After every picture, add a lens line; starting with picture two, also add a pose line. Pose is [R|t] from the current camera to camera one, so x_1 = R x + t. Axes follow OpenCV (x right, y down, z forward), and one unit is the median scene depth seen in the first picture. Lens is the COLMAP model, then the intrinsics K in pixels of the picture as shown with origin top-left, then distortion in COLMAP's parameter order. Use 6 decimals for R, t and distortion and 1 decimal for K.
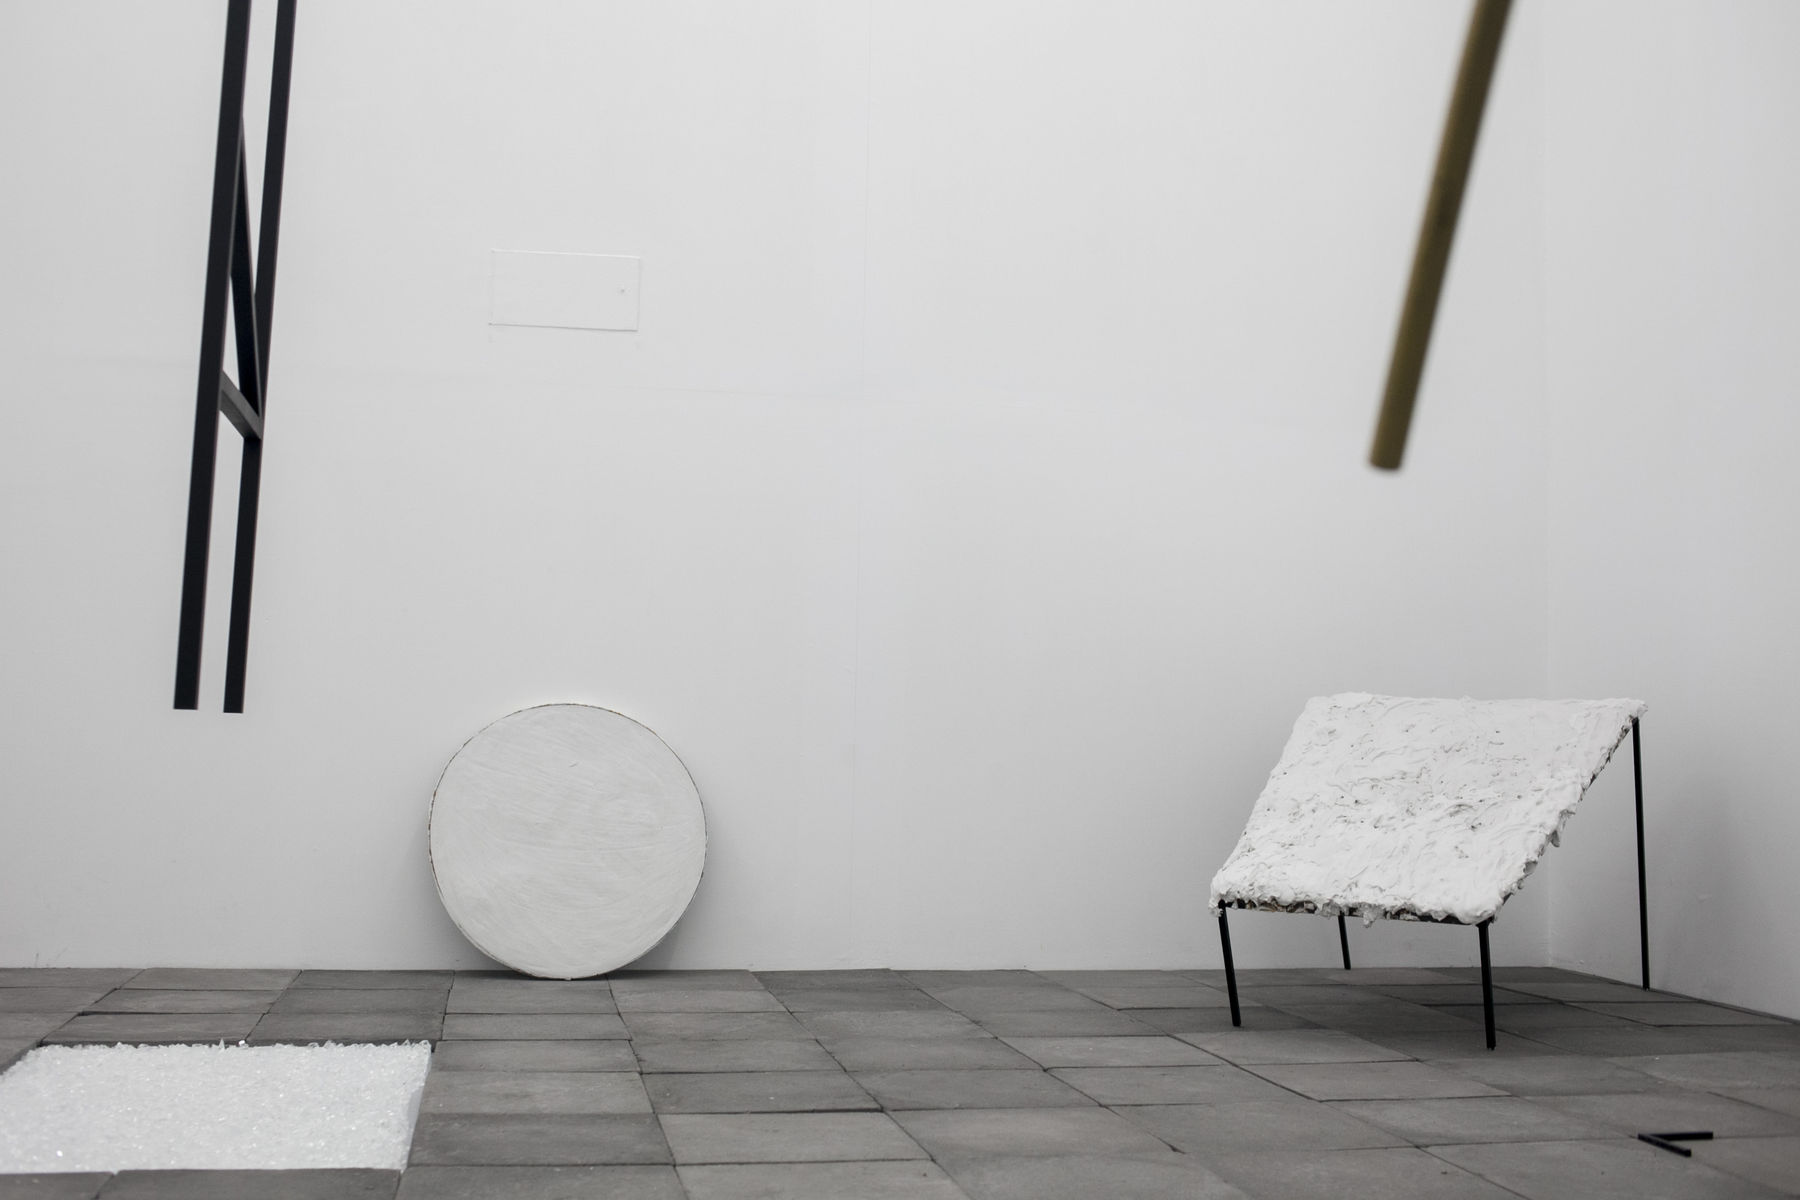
lens RADIAL K [[1951.5, 0, 842.0], [0, 1951.5, 604.7], [0, 0, 1]] dist [-0.052969, 0.053752]
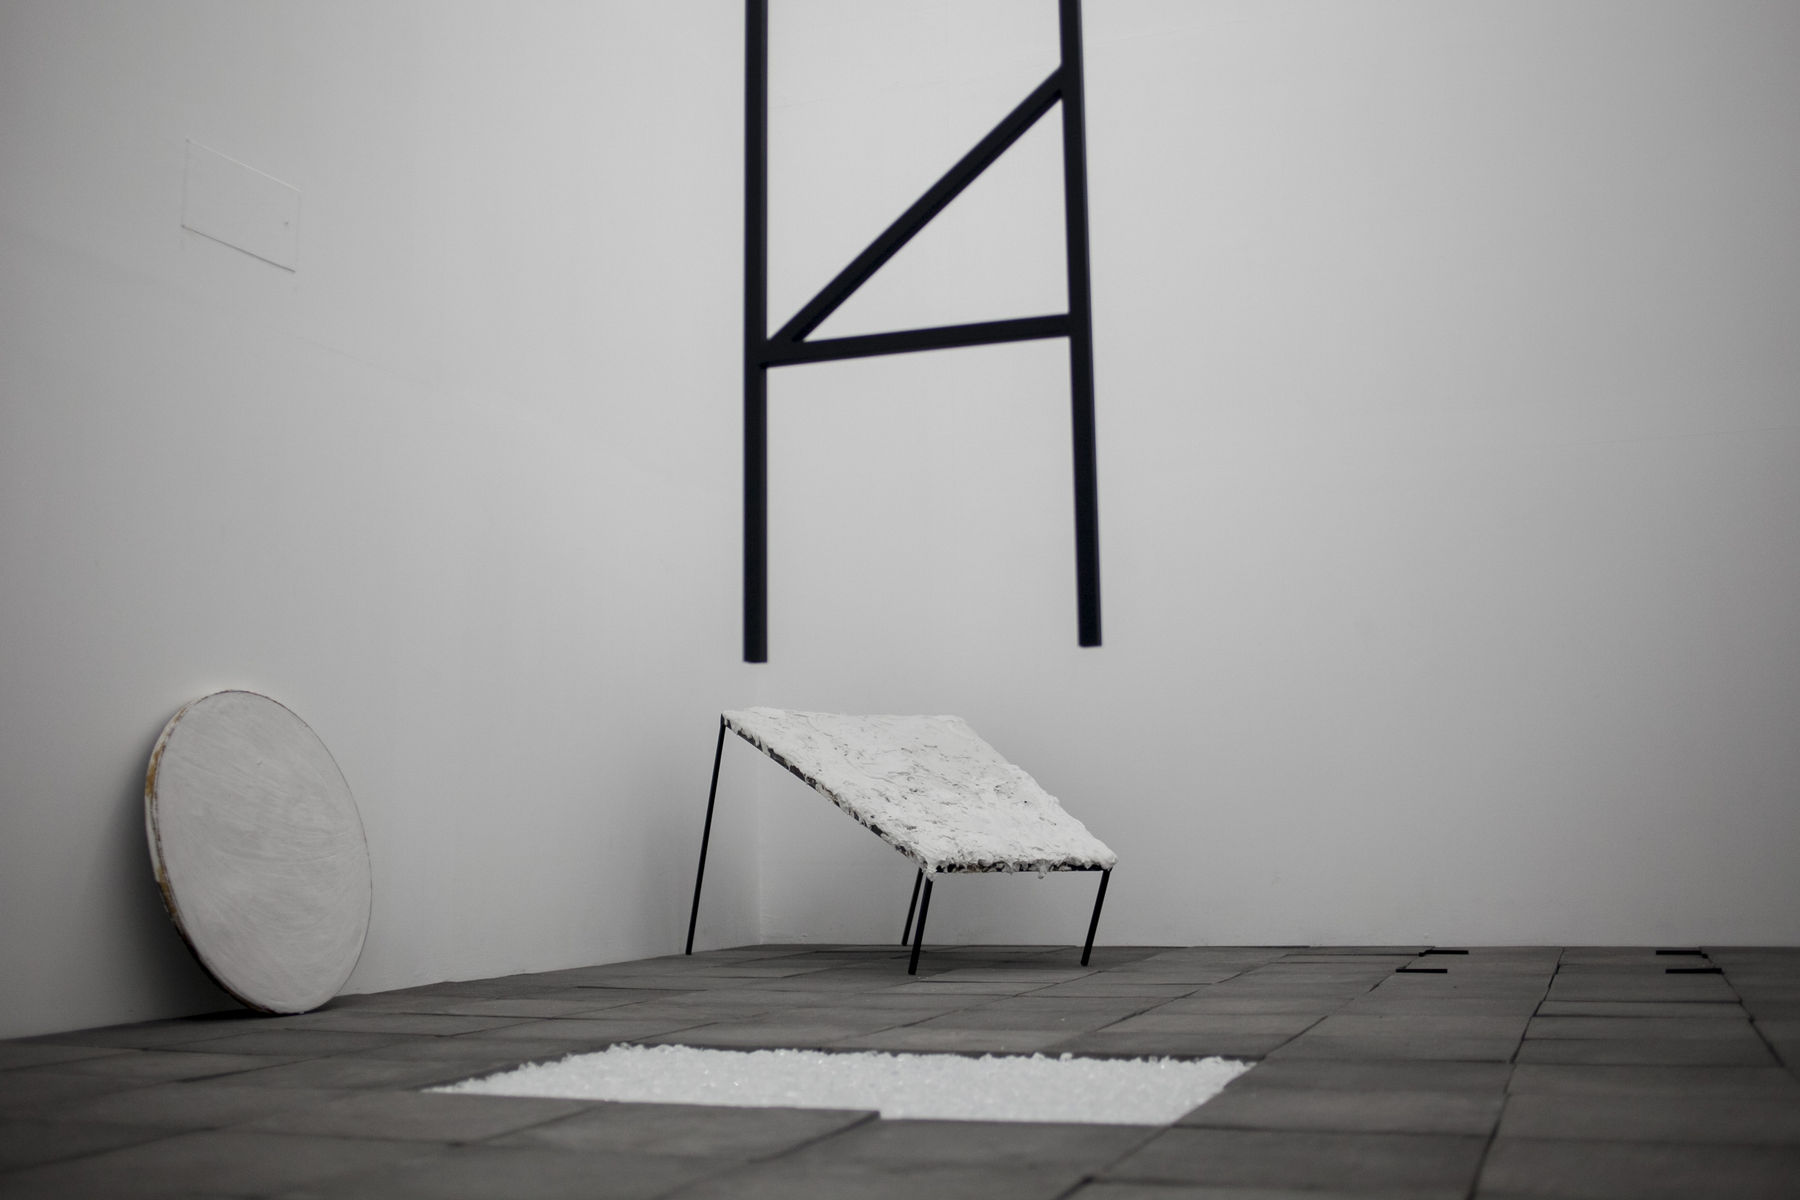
lens RADIAL K [[2002.6, 0, 902.5], [0, 2002.6, 547.7], [0, 0, 1]] dist [-0.024402, -0.008241]
pose [[0.505955, 0.100310, 0.856708, -0.831376], [-0.038781, 0.994856, -0.093582, 0.065920], [-0.861688, 0.014124, 0.507242, 0.351138]]
